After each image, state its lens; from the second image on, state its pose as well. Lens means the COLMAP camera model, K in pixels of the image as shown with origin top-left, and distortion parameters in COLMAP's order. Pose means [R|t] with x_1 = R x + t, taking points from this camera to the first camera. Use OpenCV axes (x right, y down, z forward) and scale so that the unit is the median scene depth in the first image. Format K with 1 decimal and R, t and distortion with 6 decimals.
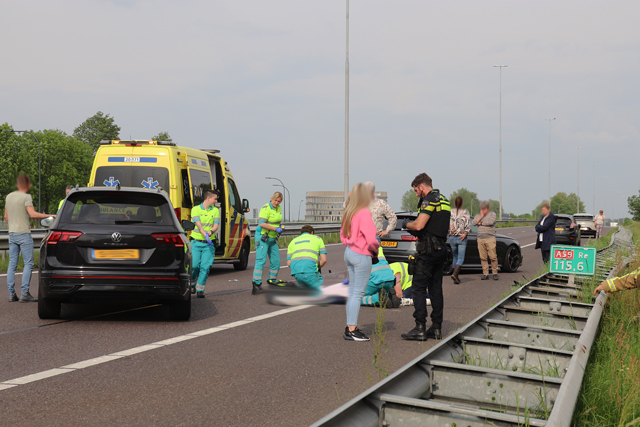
lens RADIAL K [[1336.5, 0, 320.0], [0, 1336.5, 213.5], [0, 0, 1]] dist [0.056250, 0.228181]
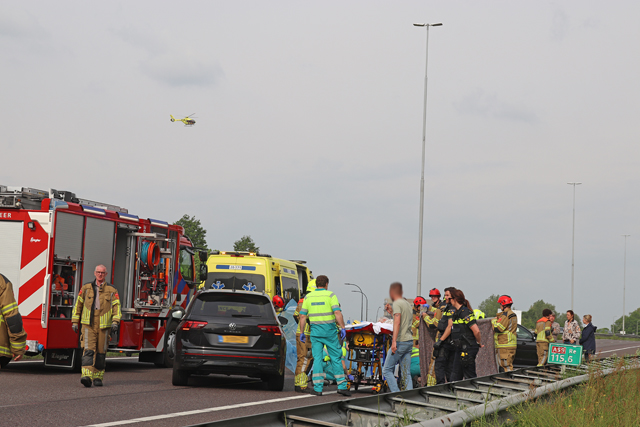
lens RADIAL K [[1336.5, 0, 320.0], [0, 1336.5, 213.5], [0, 0, 1]] dist [0.056250, 0.228181]
pose [[0.997740, 0.028241, -0.060965, 0.011304], [-0.032972, 0.996404, -0.078052, 0.003962], [0.058541, 0.079886, 0.995083, -0.235322]]
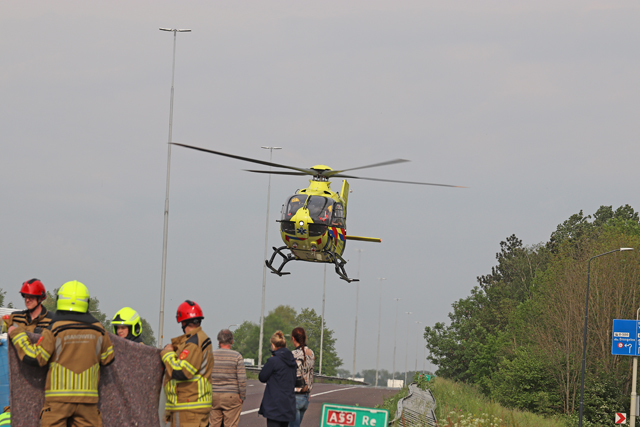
lens RADIAL K [[3094.0, 0, 320.0], [0, 3094.0, 213.5], [0, 0, 1]] dist [0.013522, 1.177470]
pose [[0.980620, 0.055716, 0.187830, -0.073728], [-0.047891, 0.997795, -0.045946, 0.000110], [-0.189976, 0.036060, 0.981126, -0.306877]]
